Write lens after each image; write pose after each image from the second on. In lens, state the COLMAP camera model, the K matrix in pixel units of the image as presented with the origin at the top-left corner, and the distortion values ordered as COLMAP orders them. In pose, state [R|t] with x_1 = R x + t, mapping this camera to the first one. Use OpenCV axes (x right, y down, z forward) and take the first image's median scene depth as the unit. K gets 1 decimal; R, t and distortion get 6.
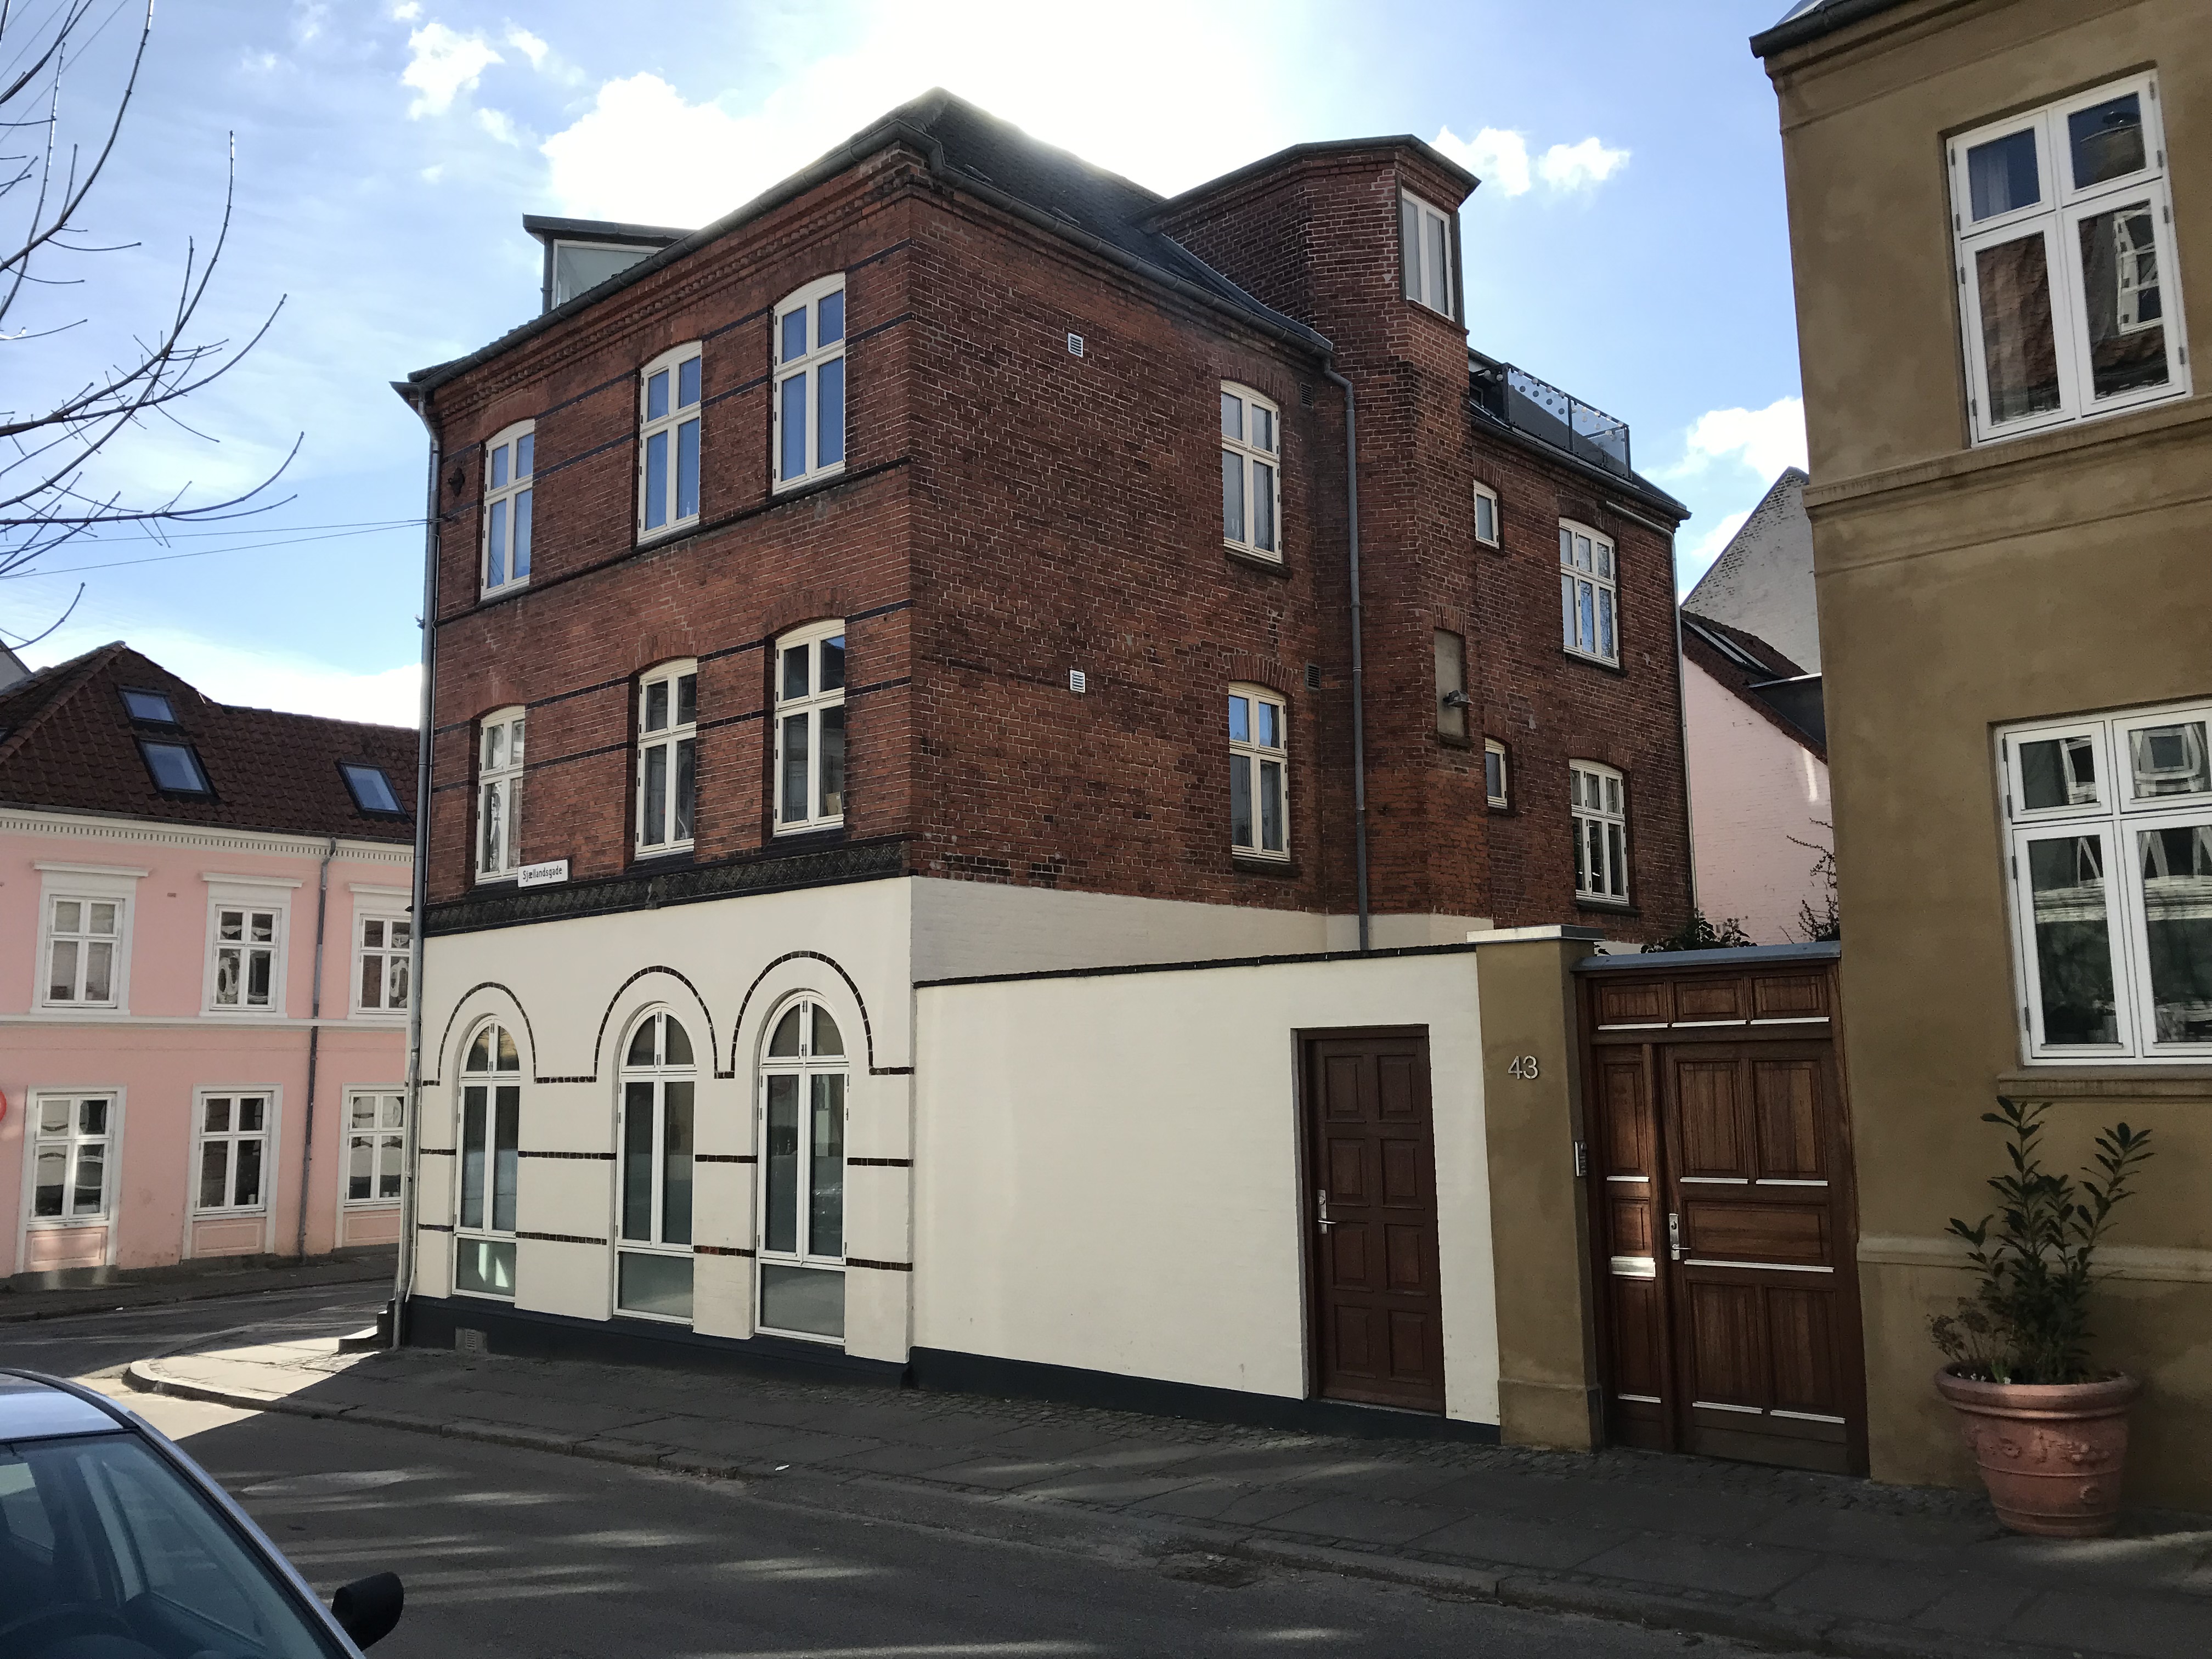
lens RADIAL K [[1821.6, 0, 1106.0], [0, 1821.6, 829.5], [0, 0, 1]] dist [0.003314, 0.000779]
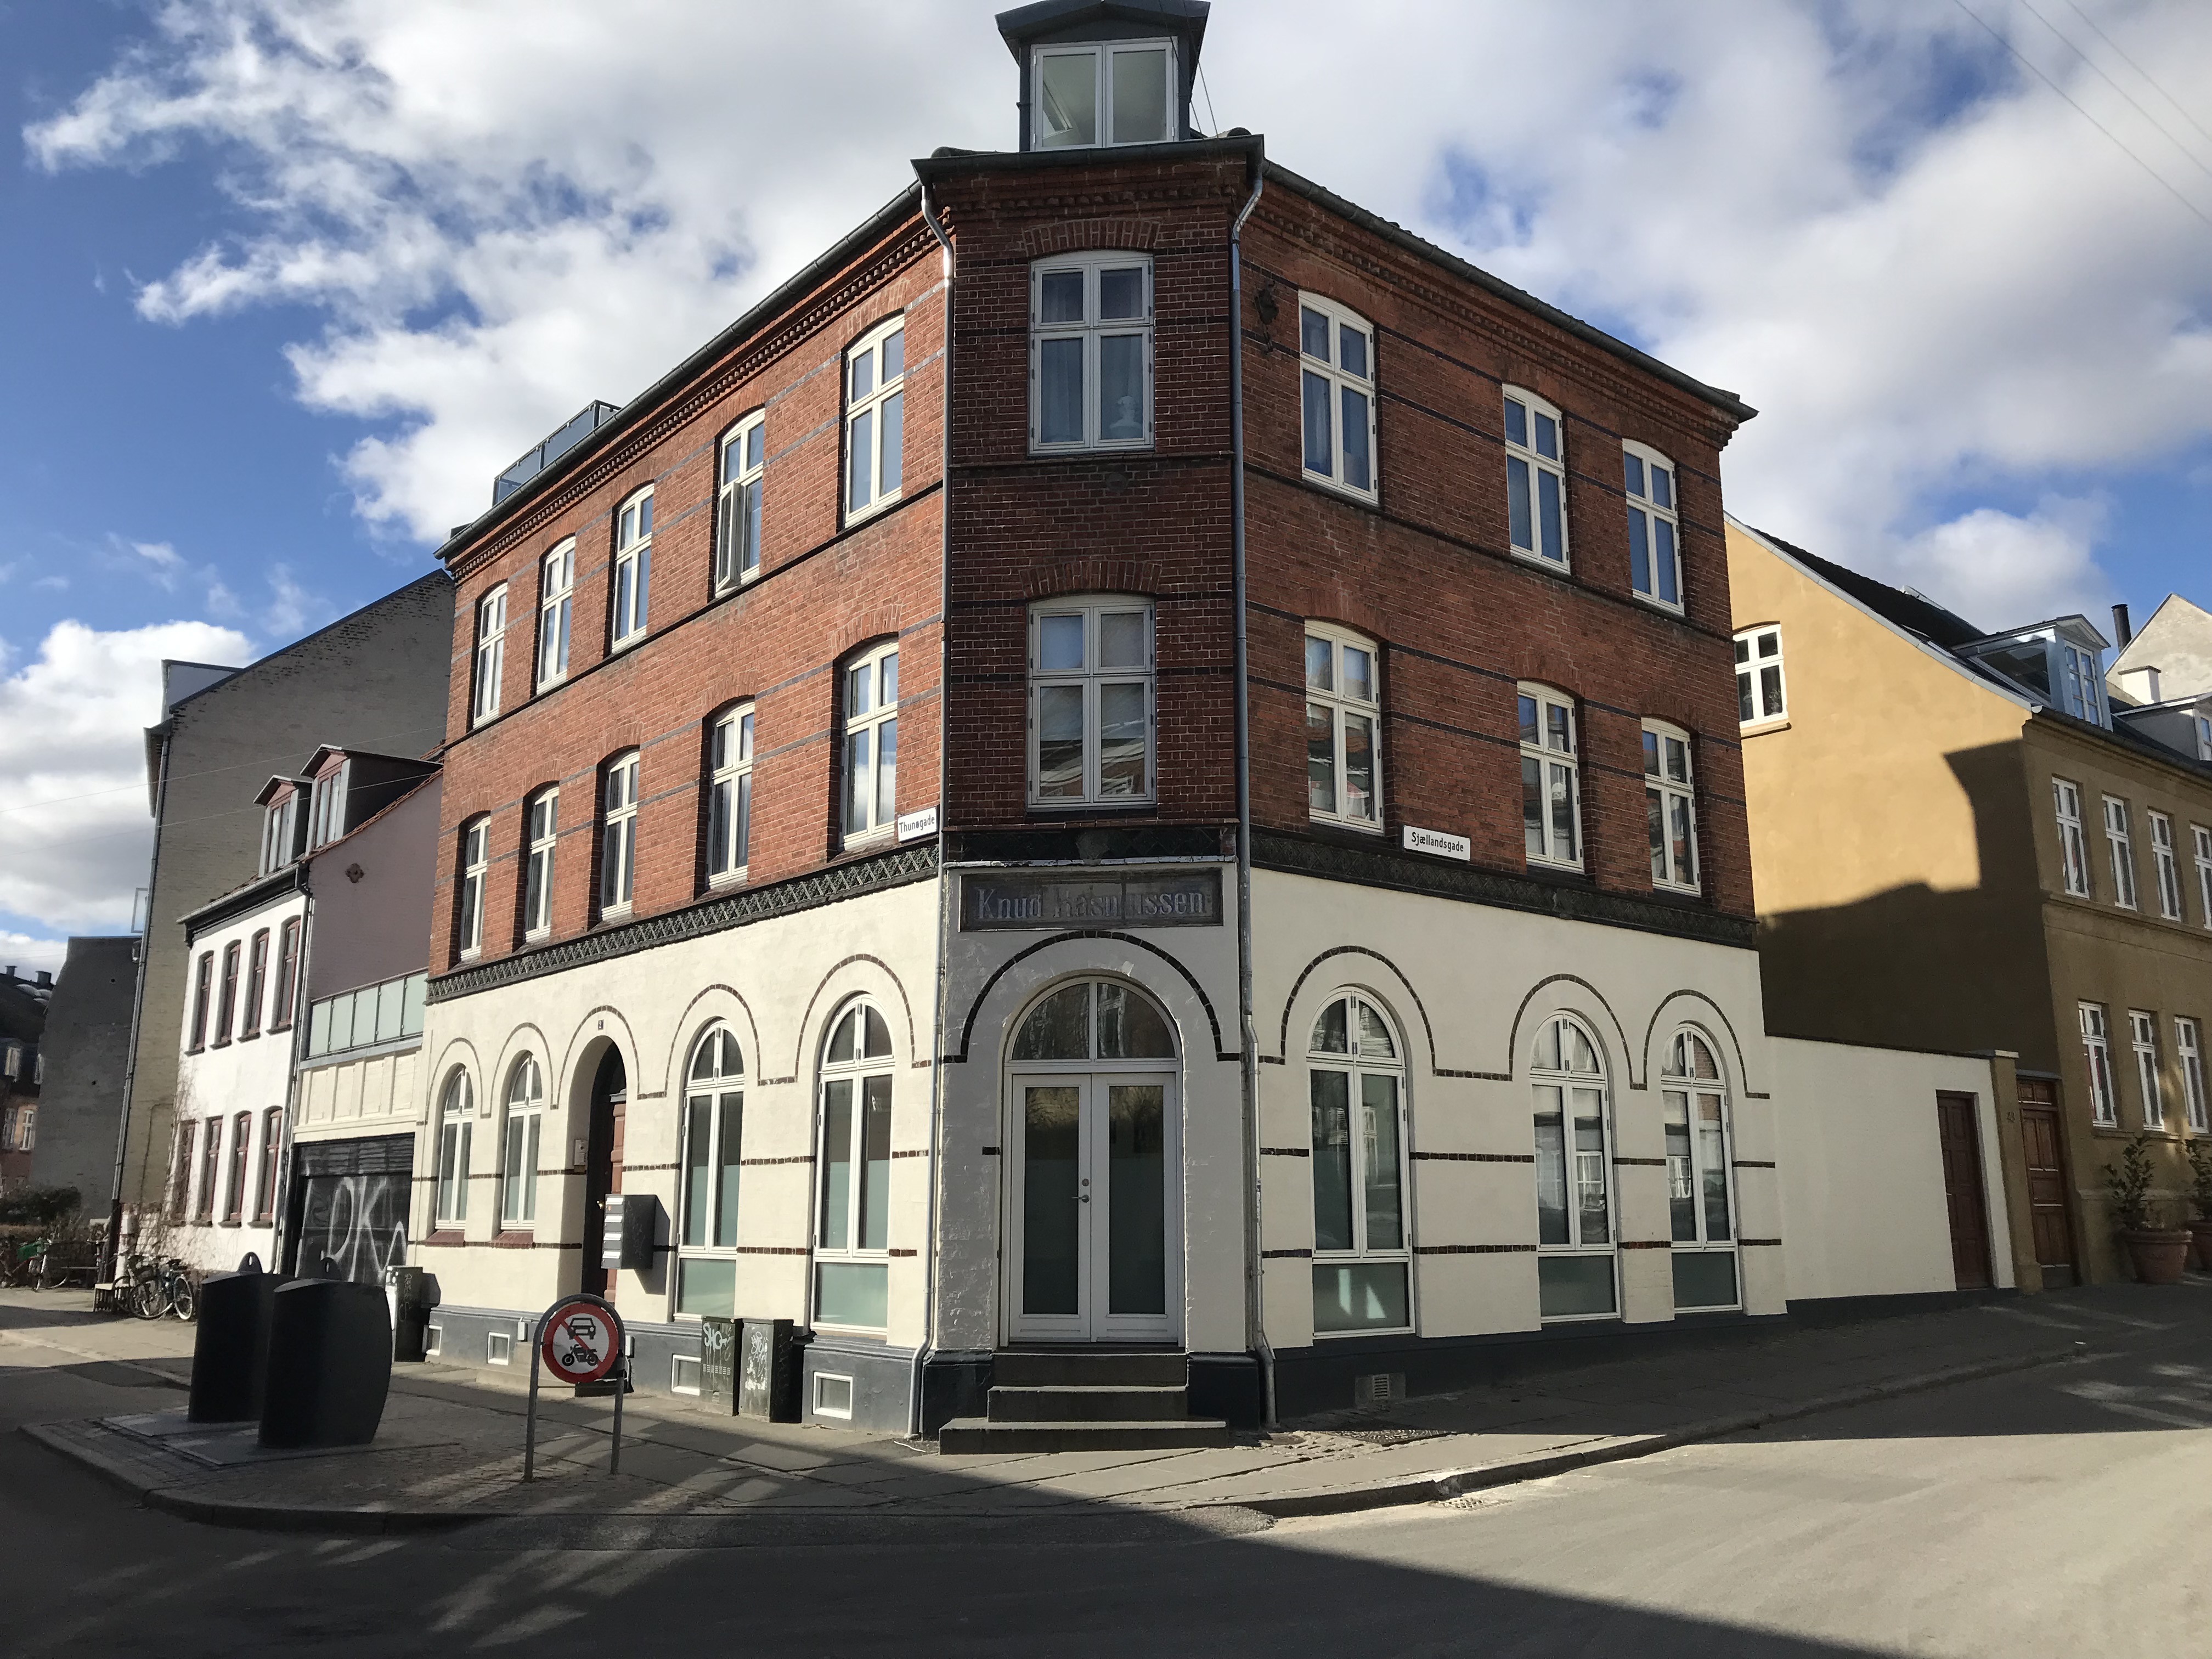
lens RADIAL K [[1821.6, 0, 1106.0], [0, 1821.6, 829.5], [0, 0, 1]] dist [0.003314, 0.000779]
pose [[0.135576, 0.223664, 0.965191, -1.235761], [-0.131518, 0.969627, -0.206218, 0.231298], [-0.981999, -0.098982, 0.160875, 1.049164]]
